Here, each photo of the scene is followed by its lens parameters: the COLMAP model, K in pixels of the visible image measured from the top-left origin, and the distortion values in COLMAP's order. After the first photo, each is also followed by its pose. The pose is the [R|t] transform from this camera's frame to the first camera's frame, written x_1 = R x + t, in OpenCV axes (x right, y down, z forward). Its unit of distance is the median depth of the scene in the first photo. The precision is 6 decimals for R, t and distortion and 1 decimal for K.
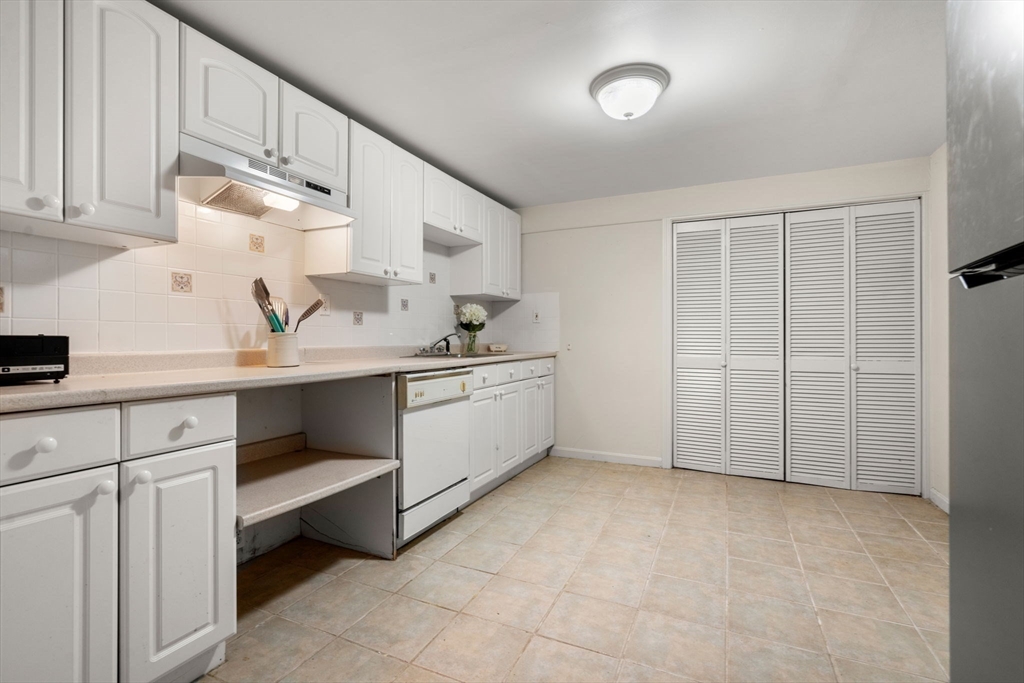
lens RADIAL K [[456.1, 0, 507.7], [0, 456.1, 337.1], [0, 0, 1]] dist [-0.004225, 0.001101]
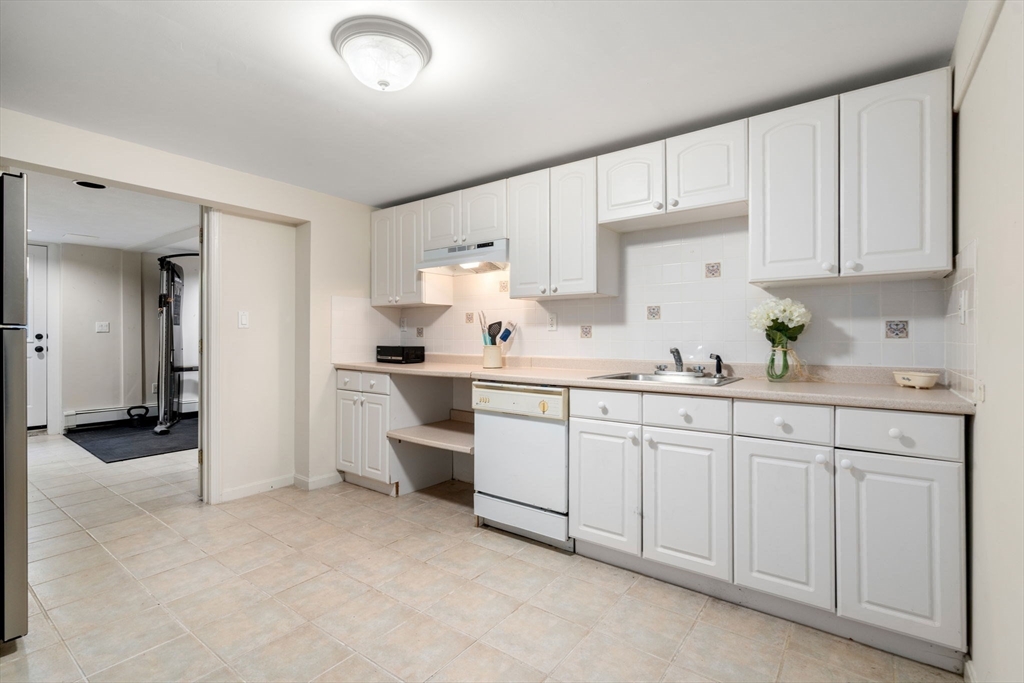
lens RADIAL K [[460.9, 0, 507.3], [0, 460.9, 338.3], [0, 0, 1]] dist [-0.007602, 0.000099]
pose [[-0.178039, 0.000861, -0.984023, 0.975195], [-0.001669, 0.999998, 0.001177, -0.034583], [0.984022, 0.001852, -0.178037, 1.291805]]
